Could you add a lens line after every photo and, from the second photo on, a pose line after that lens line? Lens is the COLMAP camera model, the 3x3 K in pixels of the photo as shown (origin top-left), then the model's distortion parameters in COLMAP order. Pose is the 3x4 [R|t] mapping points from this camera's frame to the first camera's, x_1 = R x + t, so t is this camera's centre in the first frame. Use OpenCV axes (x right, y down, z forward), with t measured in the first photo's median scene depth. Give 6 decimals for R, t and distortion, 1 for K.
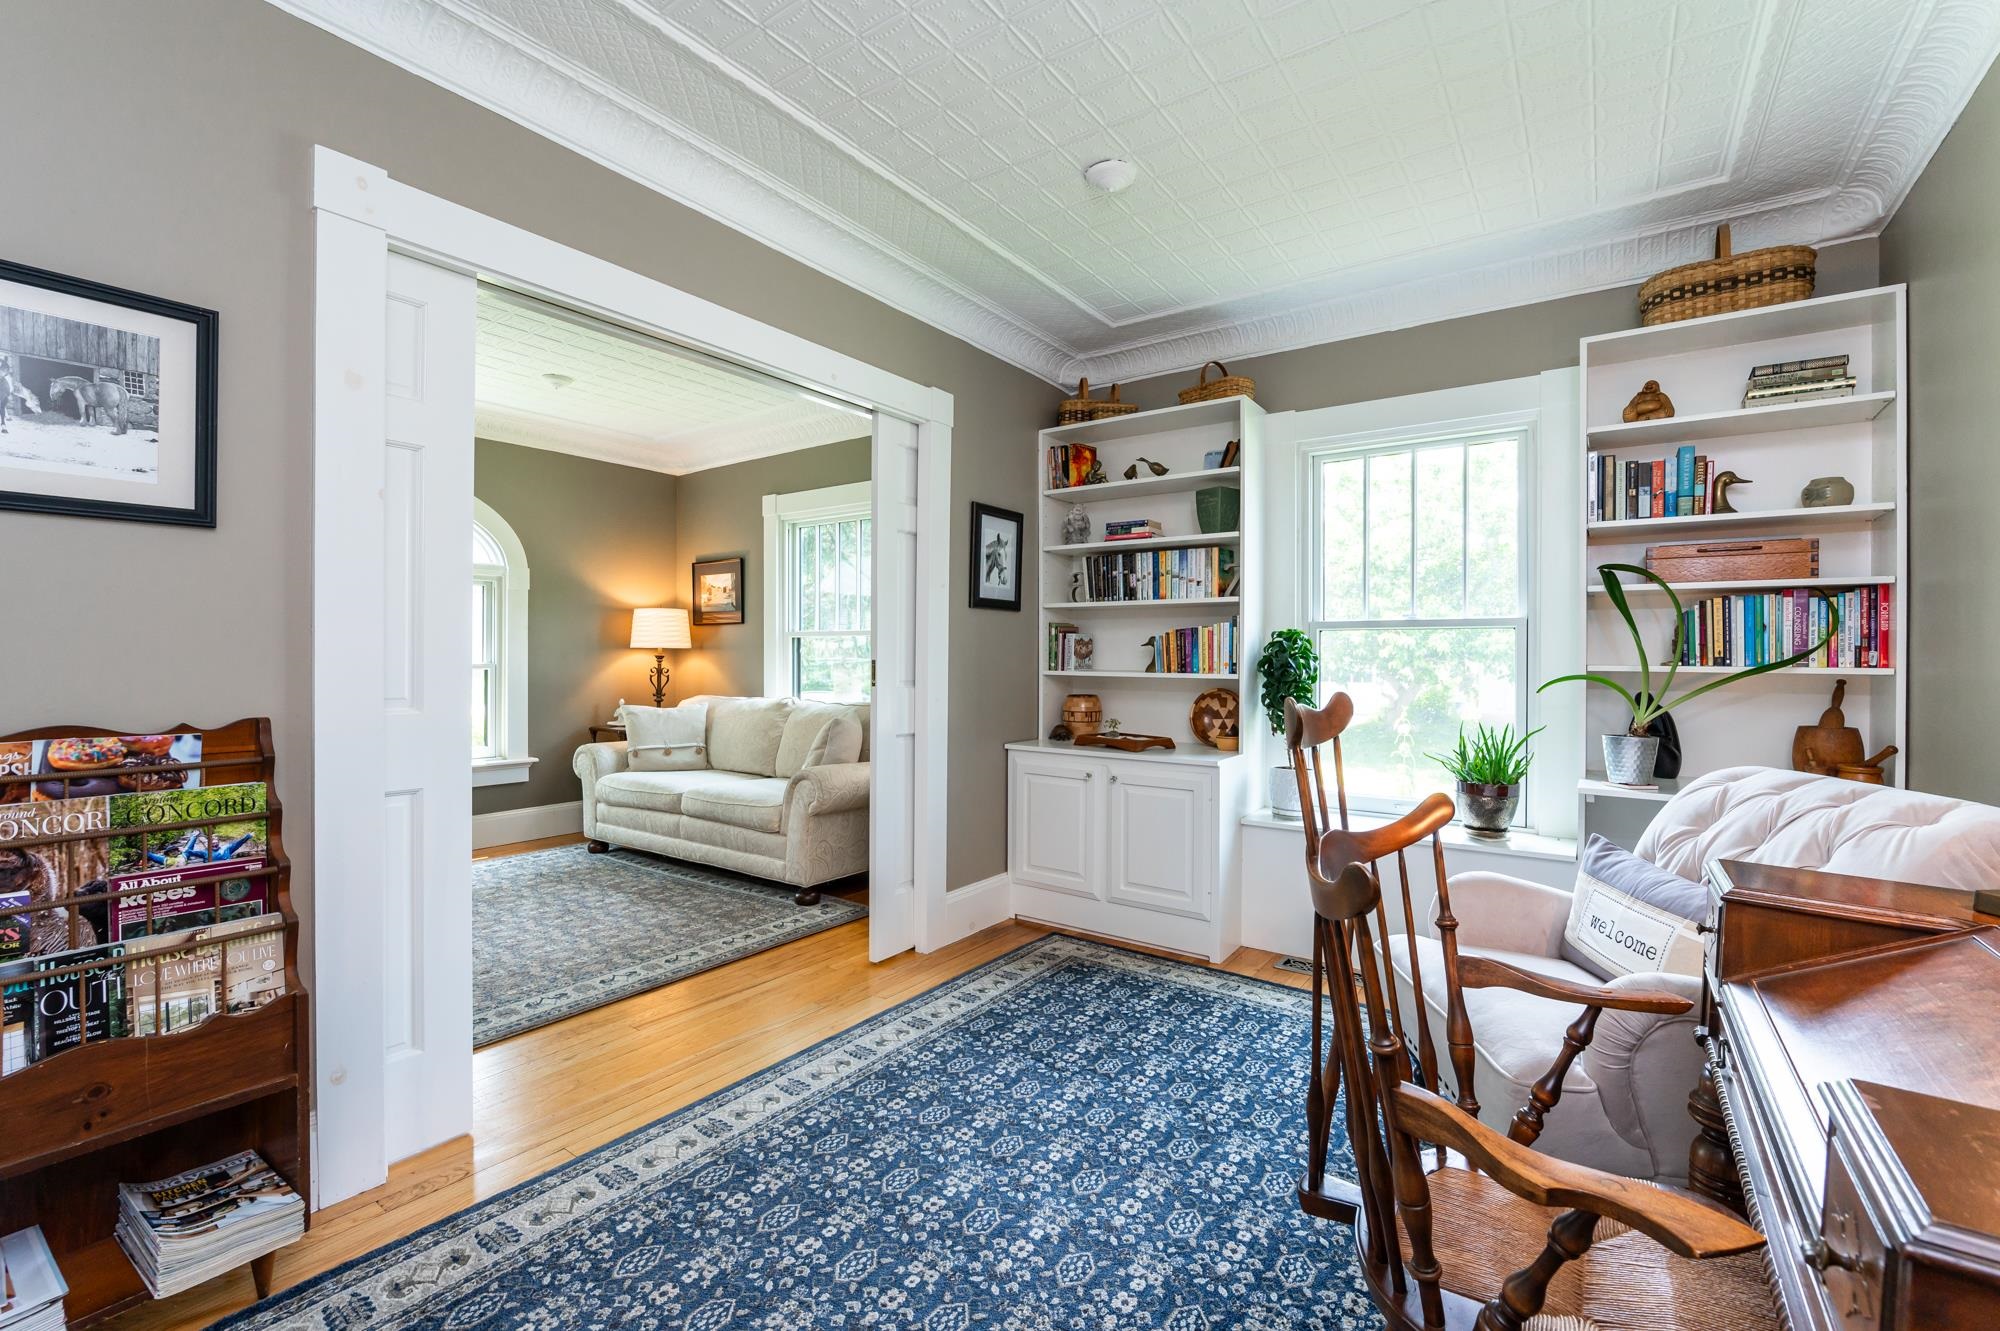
lens RADIAL K [[862.3, 0, 1000.0], [0, 862.3, 665.5], [0, 0, 1]] dist [-0.000989, -0.000237]
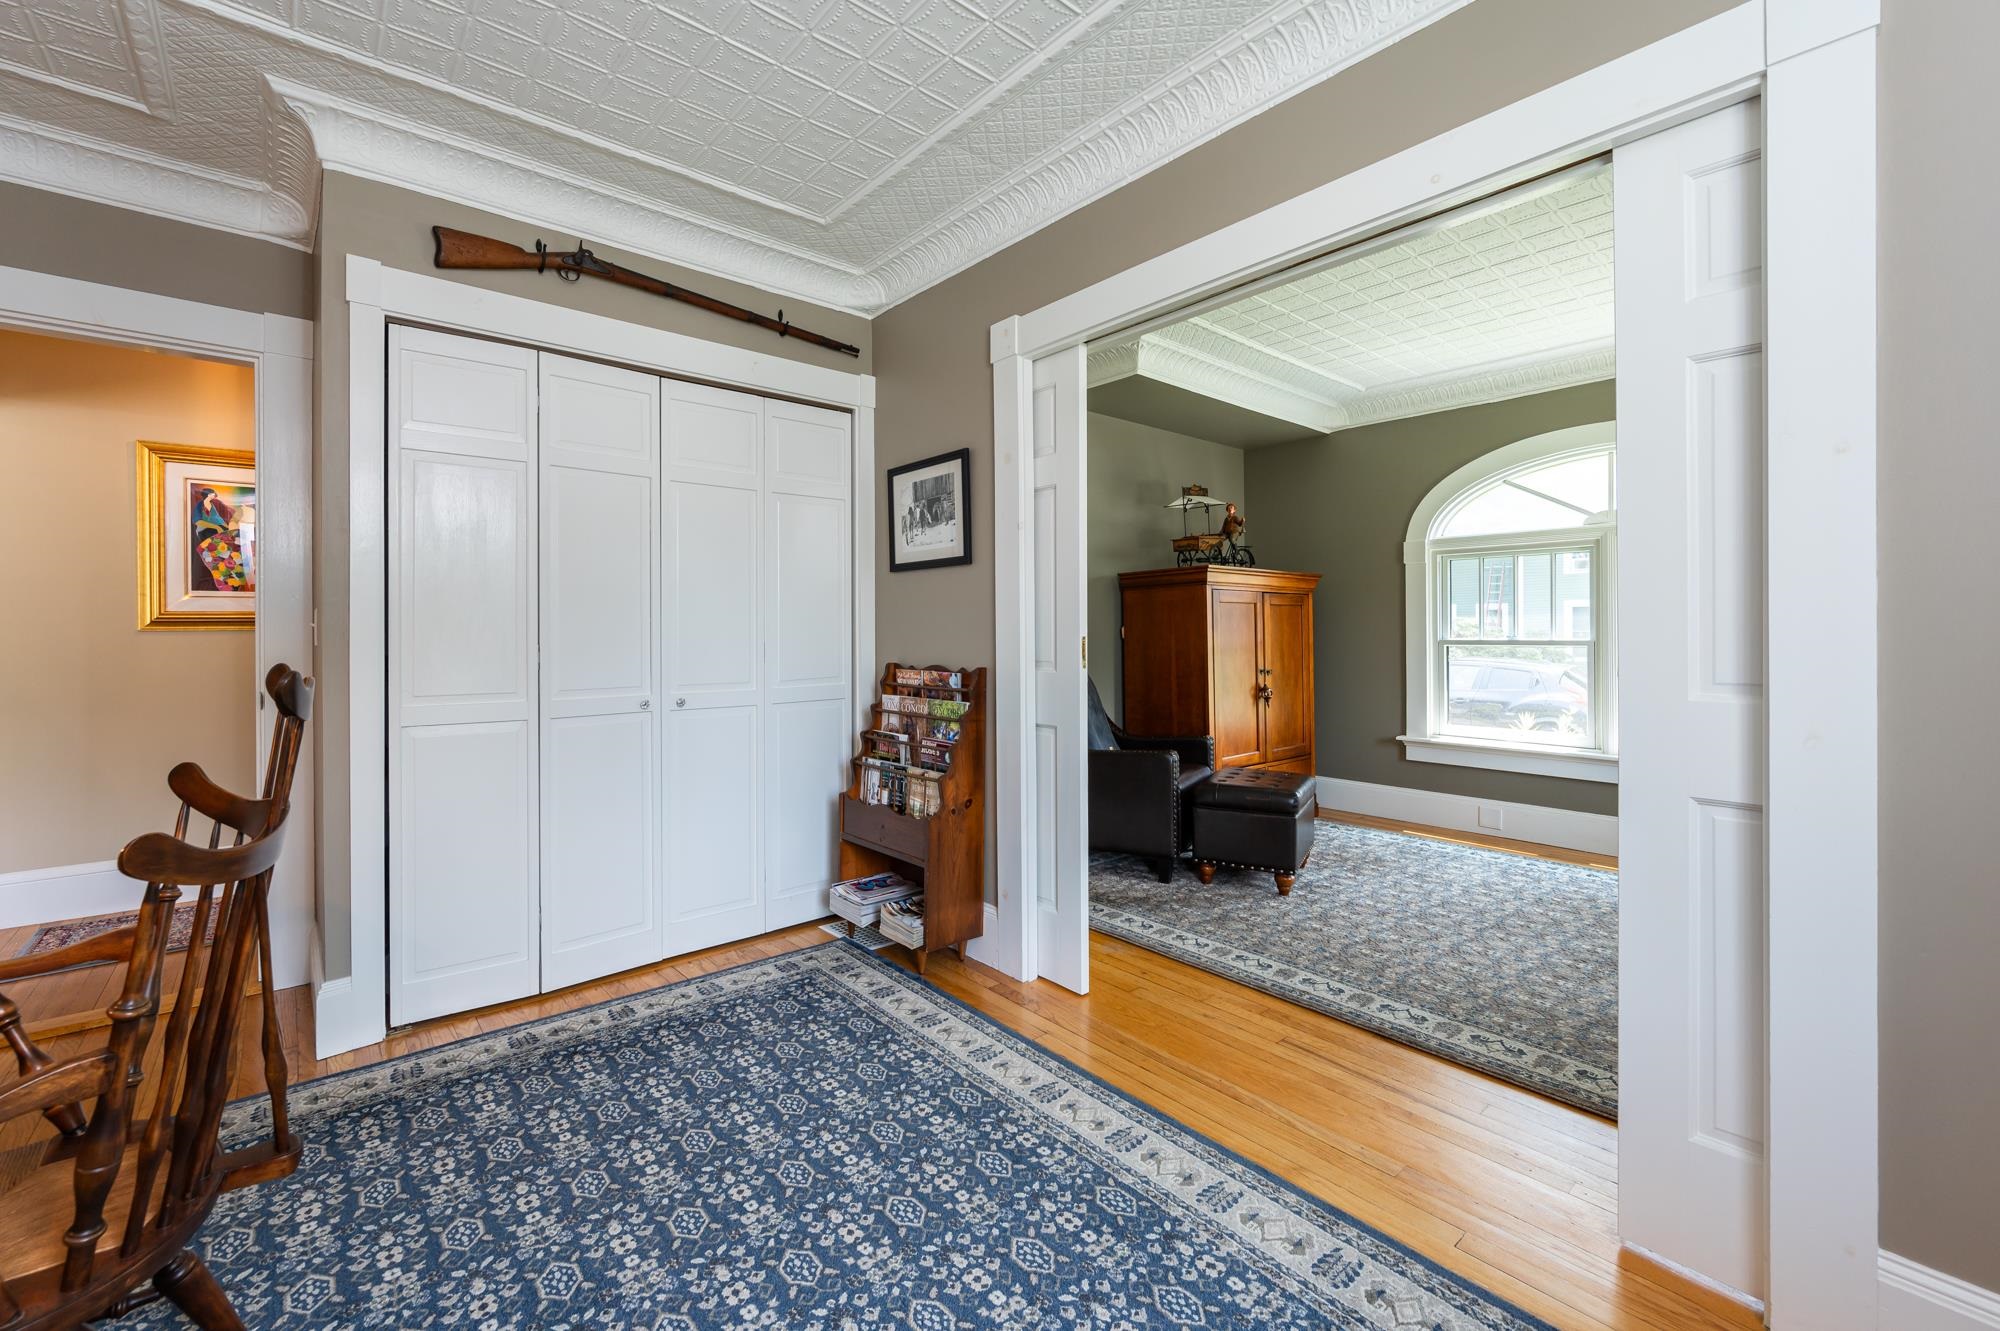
lens RADIAL K [[841.7, 0, 1012.8], [0, 841.7, 633.9], [0, 0, 1]] dist [-0.000609, -0.000277]
pose [[-0.237825, -0.003702, -0.971301, 0.581217], [-0.009154, 0.999957, -0.001569, -0.004363], [0.971265, 0.008518, -0.237849, 1.068623]]
